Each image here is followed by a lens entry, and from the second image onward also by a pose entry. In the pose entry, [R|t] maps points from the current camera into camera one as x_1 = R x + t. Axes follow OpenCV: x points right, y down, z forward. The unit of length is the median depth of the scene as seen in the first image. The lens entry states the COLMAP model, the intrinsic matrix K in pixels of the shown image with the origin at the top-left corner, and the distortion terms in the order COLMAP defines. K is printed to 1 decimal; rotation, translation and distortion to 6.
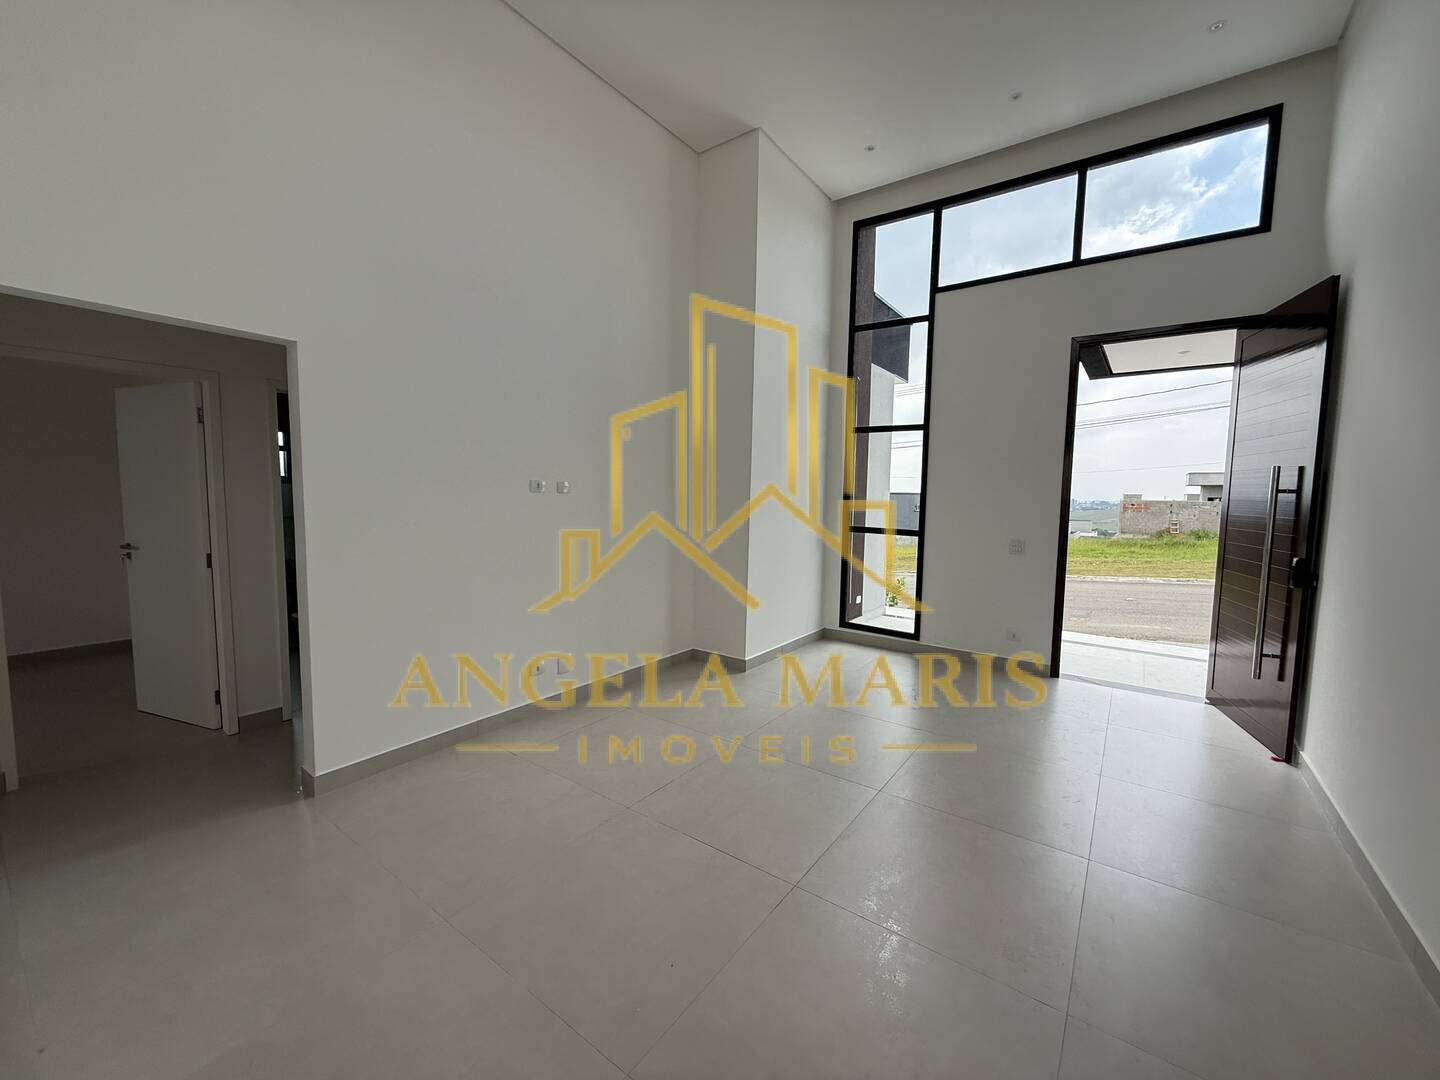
lens RADIAL K [[576.8, 0, 714.8], [0, 576.8, 535.5], [0, 0, 1]] dist [0.002639, 0.000142]
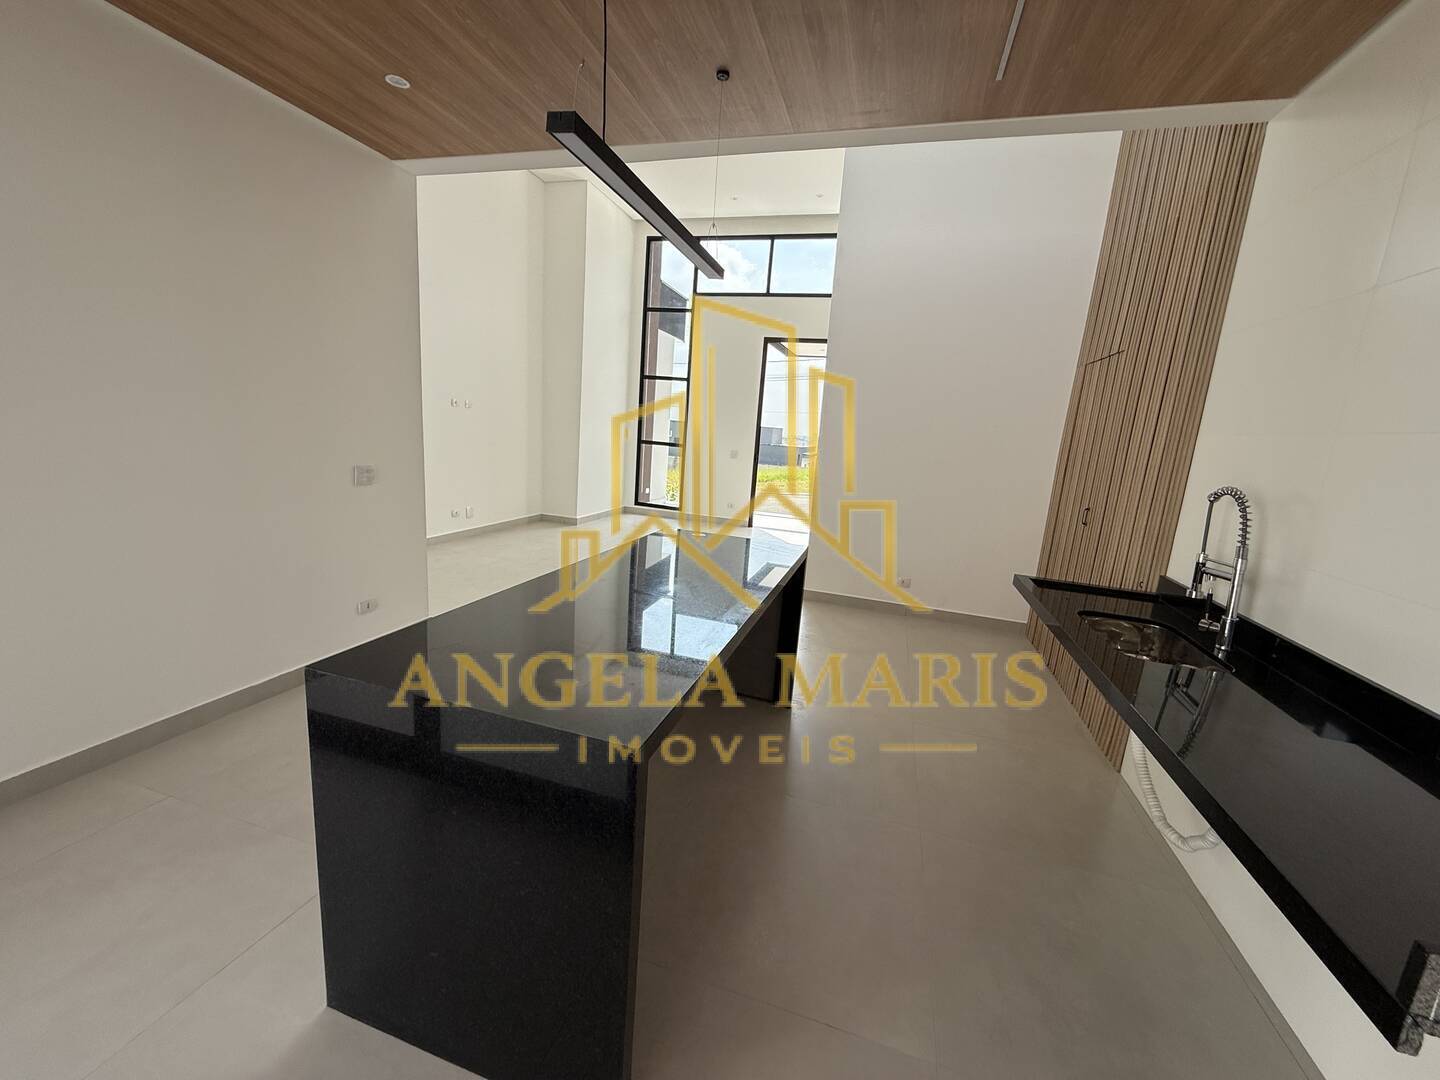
lens RADIAL K [[576.8, 0, 715.9], [0, 576.8, 540.2], [0, 0, 1]] dist [0.002639, 0.000142]
pose [[0.941470, -0.014146, 0.336801, -0.120553], [-0.031466, 0.991069, 0.129584, 0.050251], [-0.335626, -0.132597, 0.932616, -0.632118]]
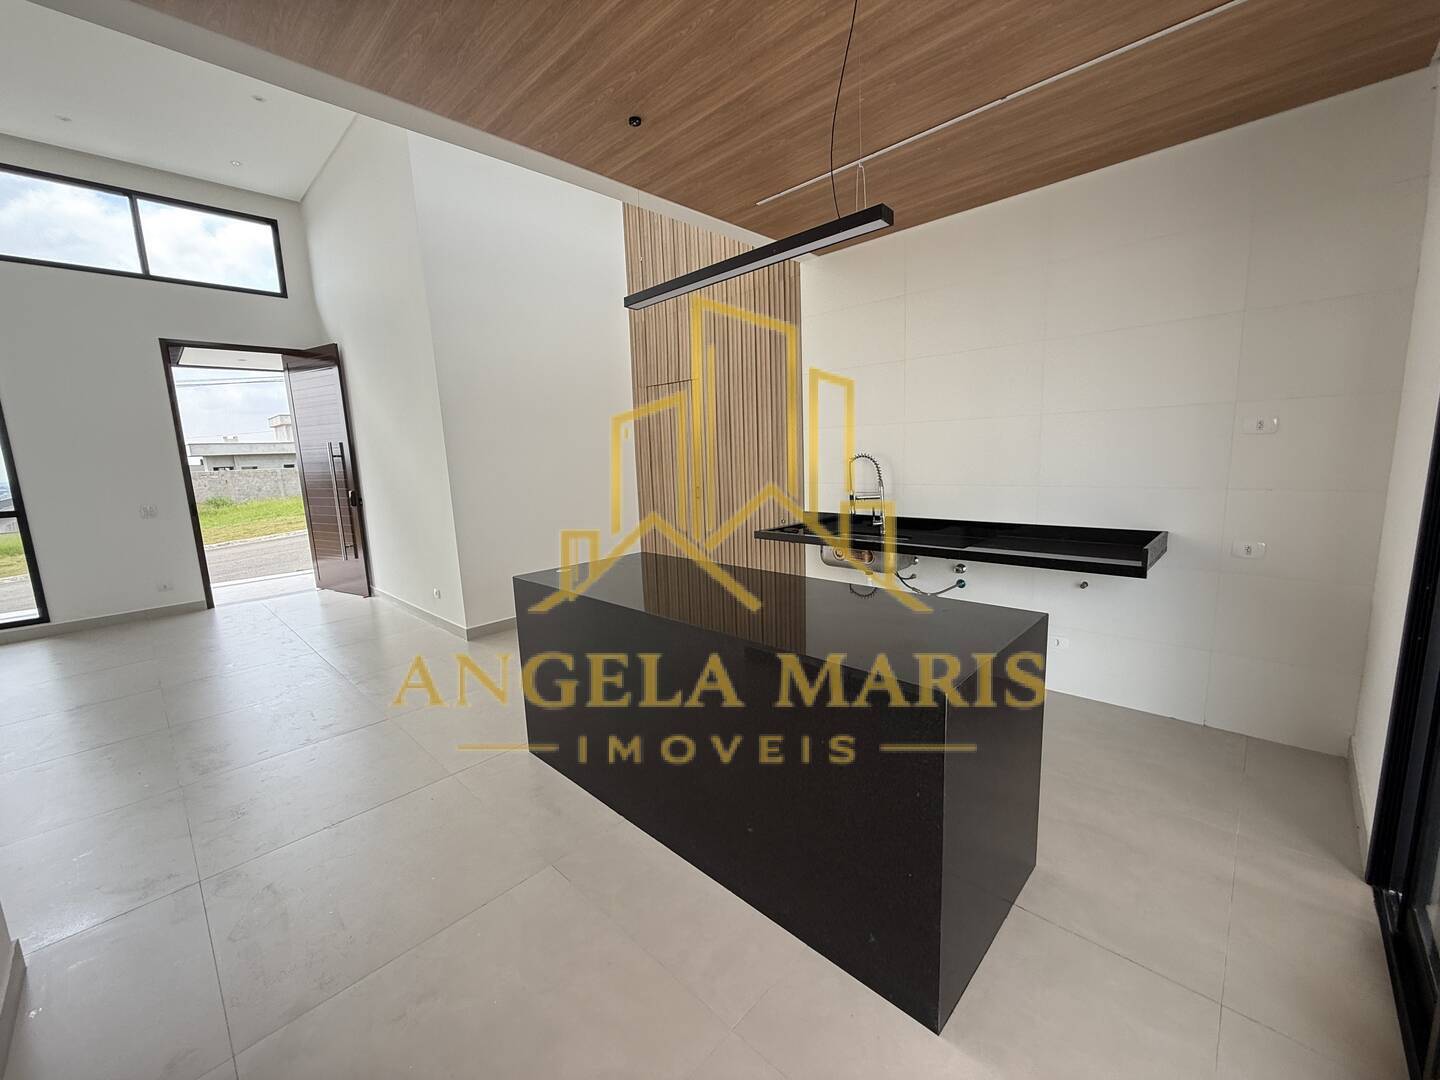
lens RADIAL K [[576.8, 0, 719.3], [0, 576.8, 540.6], [0, 0, 1]] dist [0.002639, 0.000142]
pose [[0.132924, -0.174822, 0.975586, -0.458440], [0.116119, 0.980289, 0.159844, 0.022843], [-0.984301, 0.092037, 0.150604, -0.298351]]
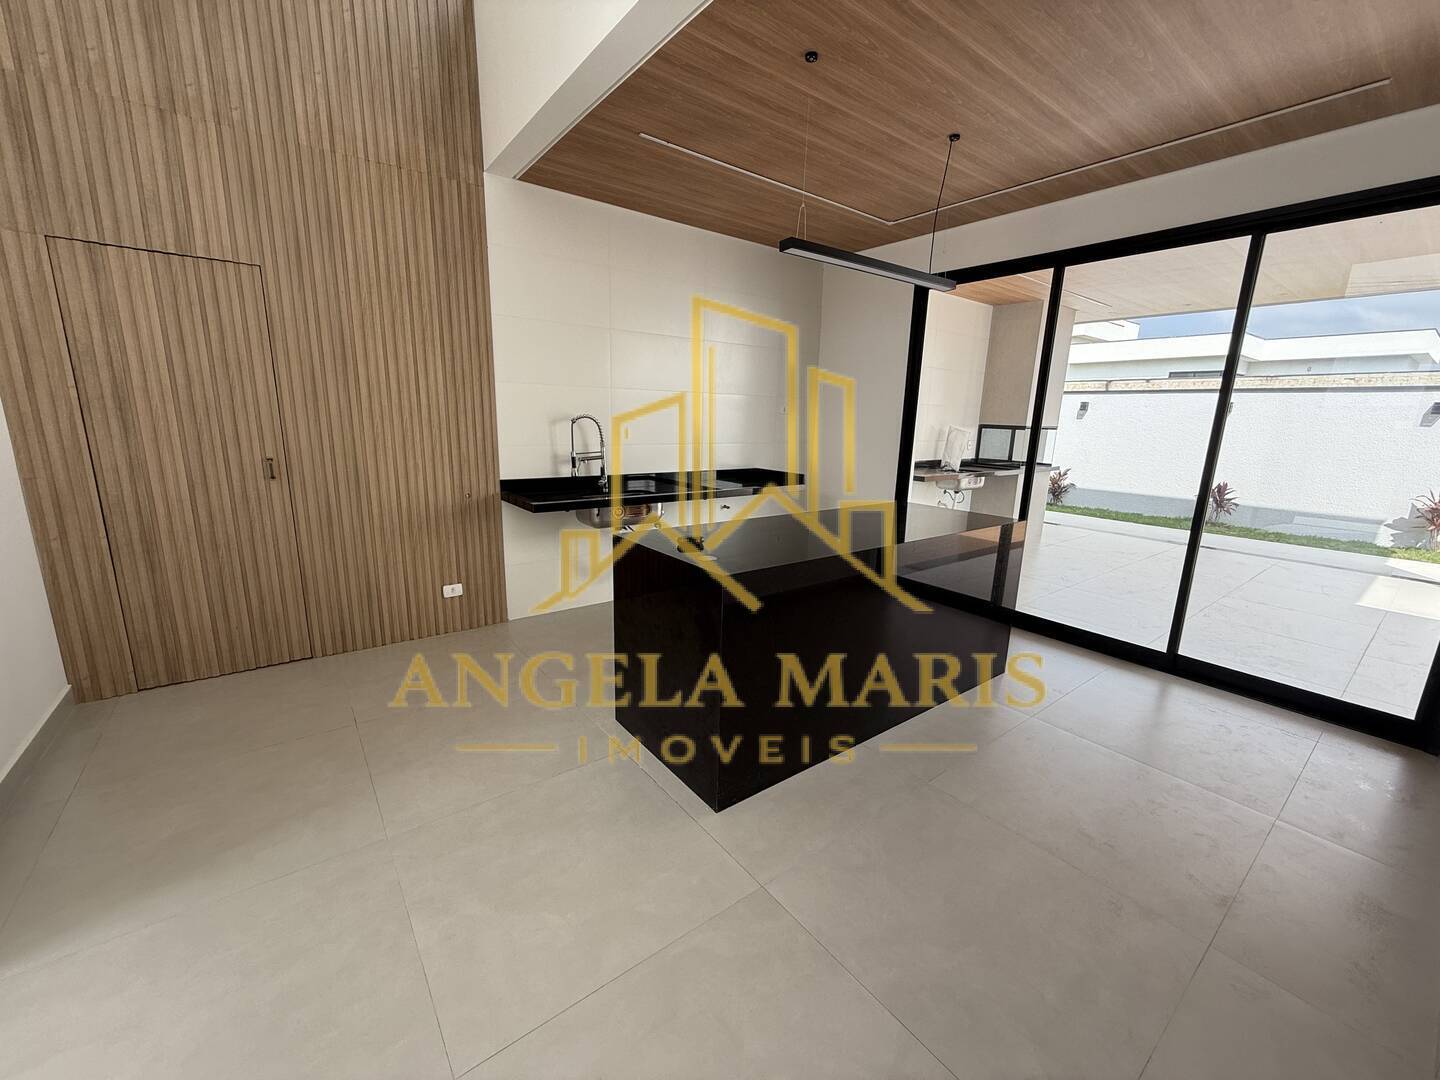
lens RADIAL K [[576.8, 0, 715.5], [0, 576.8, 539.7], [0, 0, 1]] dist [0.002639, 0.000142]
pose [[-0.960474, -0.092552, 0.262532, -0.048884], [-0.014553, 0.958515, 0.284670, -0.006493], [-0.277988, 0.269597, -0.921976, 0.326931]]
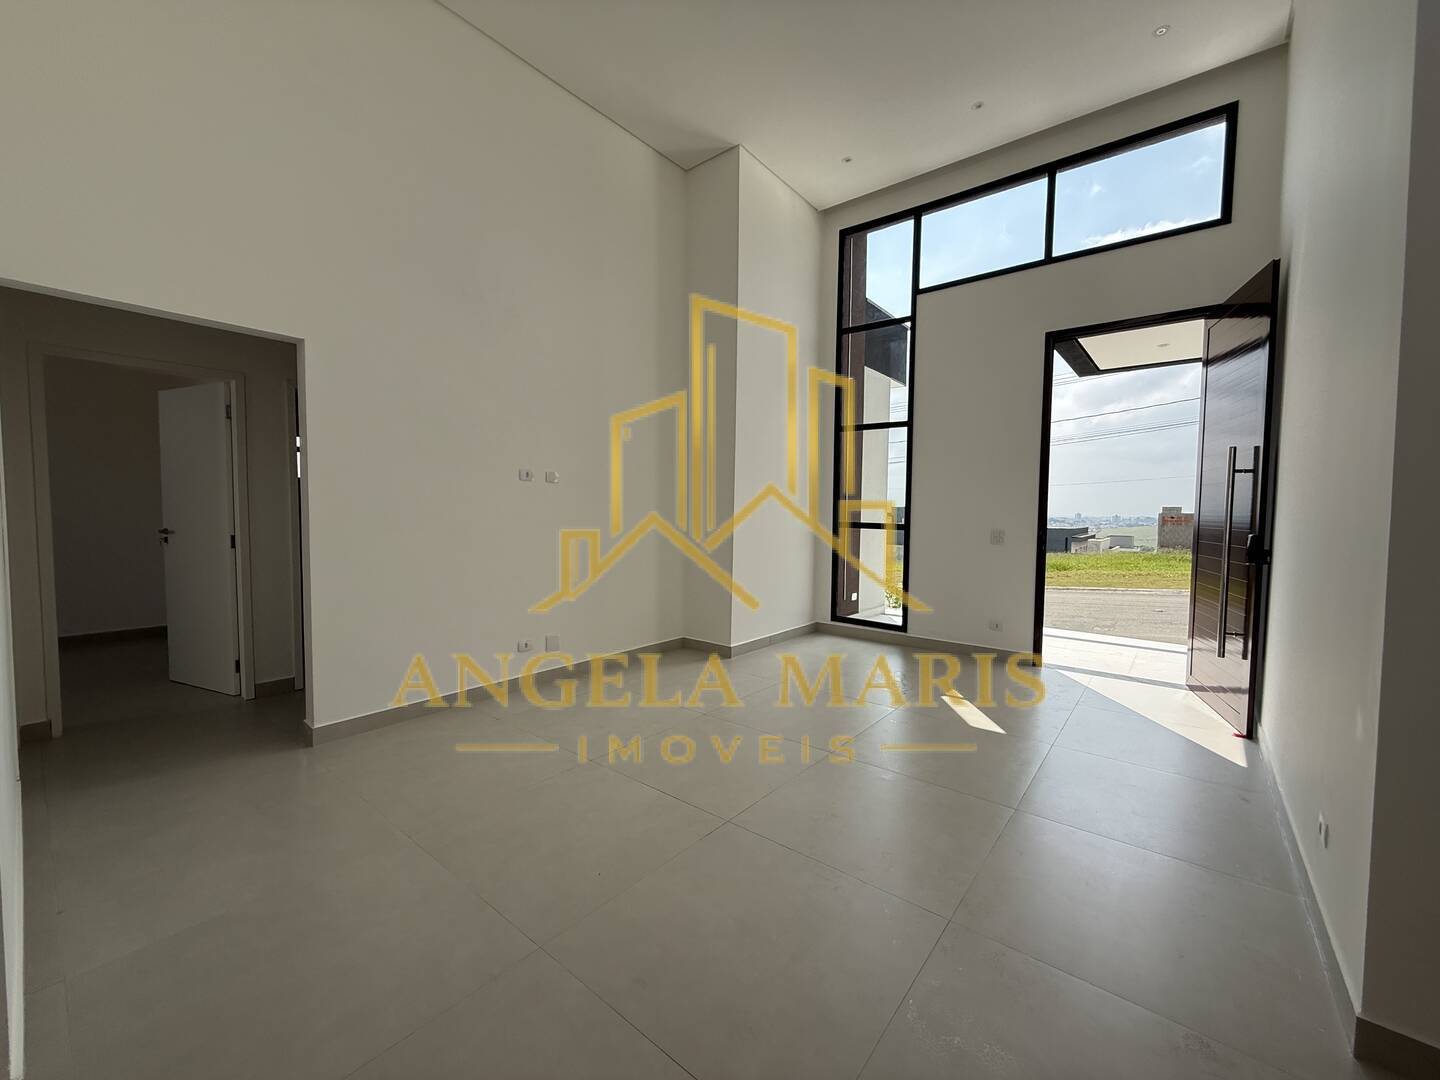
lens RADIAL K [[576.8, 0, 714.2], [0, 576.8, 534.6], [0, 0, 1]] dist [0.002639, 0.000142]
pose [[0.998619, -0.002435, -0.052489, 0.073555], [0.000760, 0.999491, -0.031896, 0.044852], [0.052540, 0.031812, 0.998112, -0.042147]]
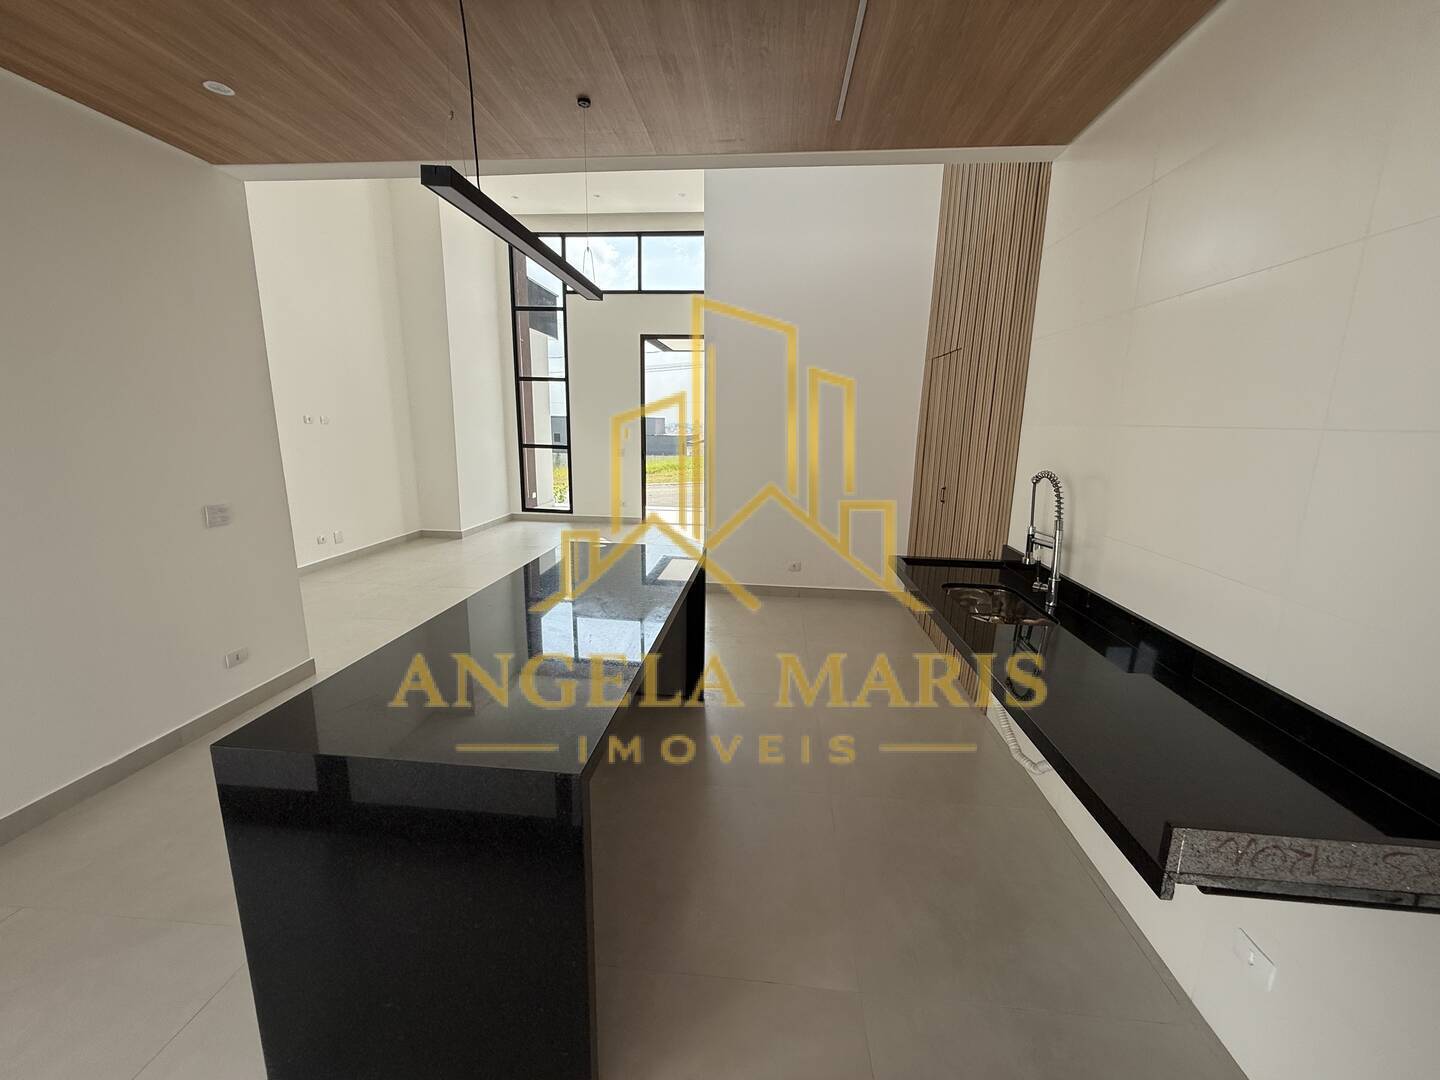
lens RADIAL K [[576.8, 0, 715.9], [0, 576.8, 540.7], [0, 0, 1]] dist [0.002639, 0.000142]
pose [[0.857718, -0.107504, 0.502756, -0.136476], [0.036225, 0.988100, 0.149484, 0.030206], [-0.512843, -0.110003, 0.851405, -0.648906]]
